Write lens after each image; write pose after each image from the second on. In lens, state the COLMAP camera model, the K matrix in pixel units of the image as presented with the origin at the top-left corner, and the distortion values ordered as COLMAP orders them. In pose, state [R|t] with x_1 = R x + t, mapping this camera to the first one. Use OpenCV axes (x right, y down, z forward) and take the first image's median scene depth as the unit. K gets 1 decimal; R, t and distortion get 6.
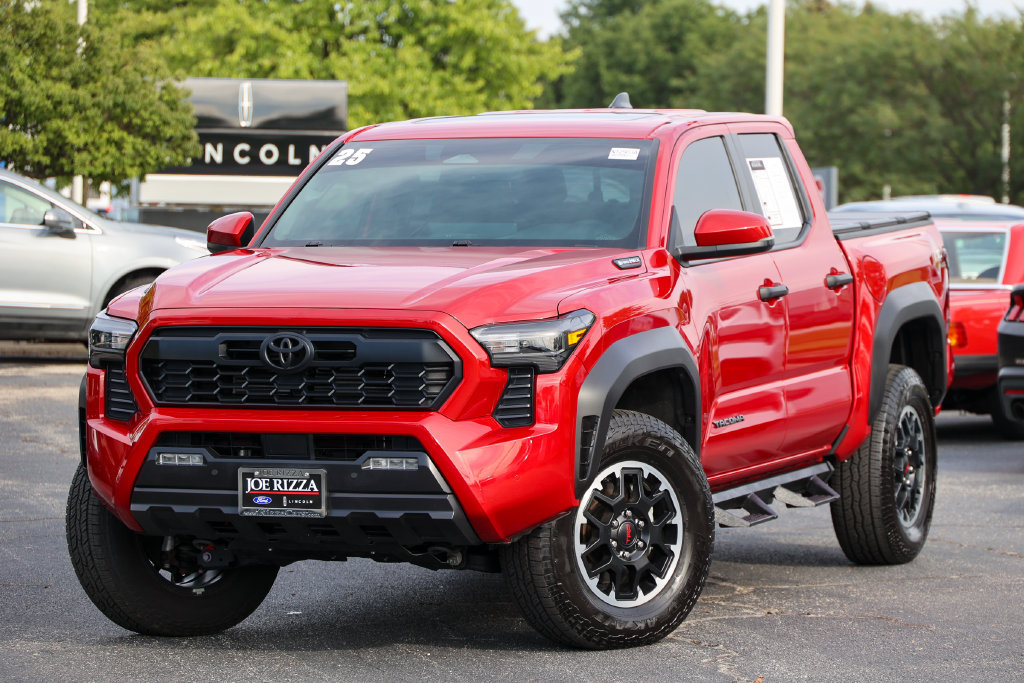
lens RADIAL K [[4977.2, 0, 512.0], [0, 4977.2, 341.5], [0, 0, 1]] dist [-0.453269, -2.466303]
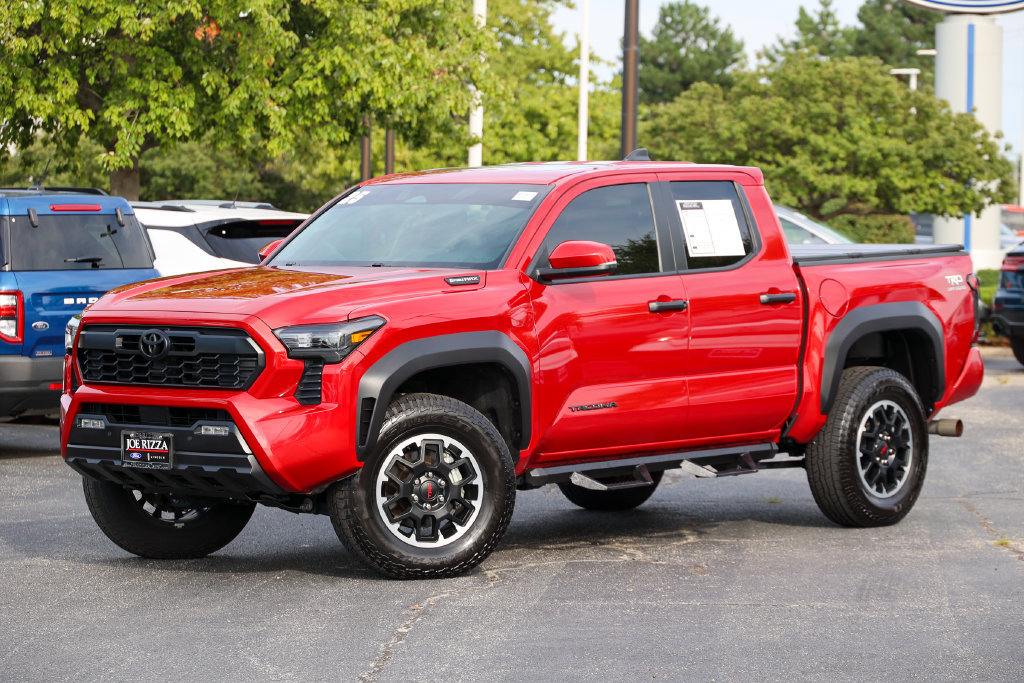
lens RADIAL K [[3946.0, 0, 512.0], [0, 3946.0, 341.5], [0, 0, 1]] dist [-0.121523, -0.709085]
pose [[0.940086, 0.018788, -0.340419, 0.389962], [-0.018970, 0.999816, 0.002795, -0.003248], [0.340409, 0.003830, 0.940270, 0.044438]]
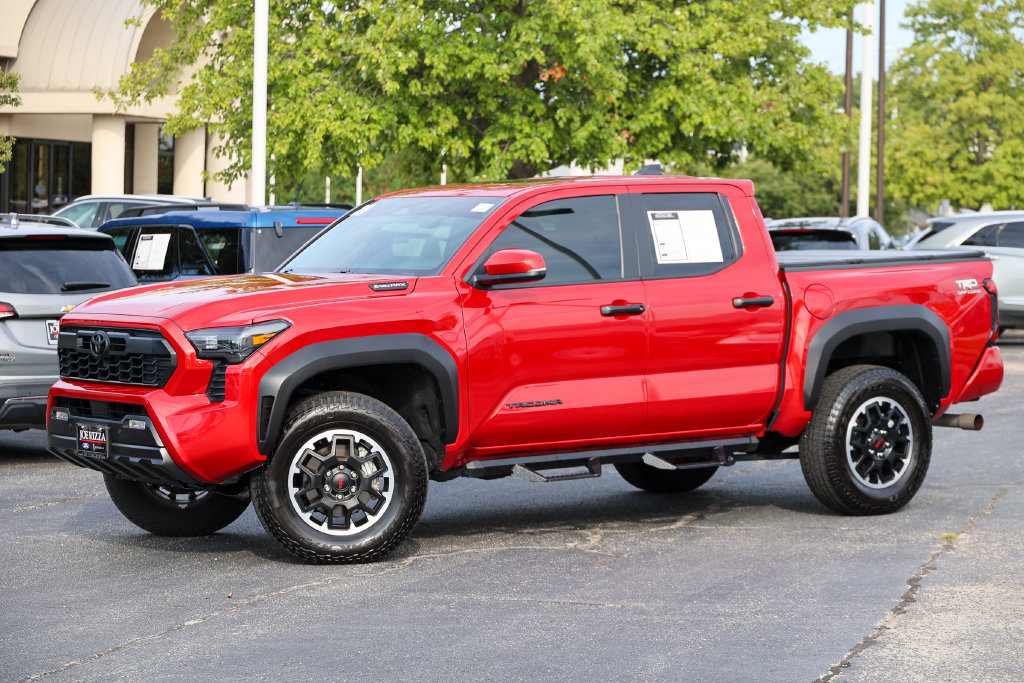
lens RADIAL K [[2928.0, 0, 493.8], [0, 2928.0, 250.5], [0, 0, 1]] dist [-0.112868, -0.743694]
pose [[0.833092, 0.008407, -0.553070, 0.506762], [-0.021330, 0.999629, -0.016933, -0.012880], [0.552722, 0.025904, 0.832963, 0.342643]]
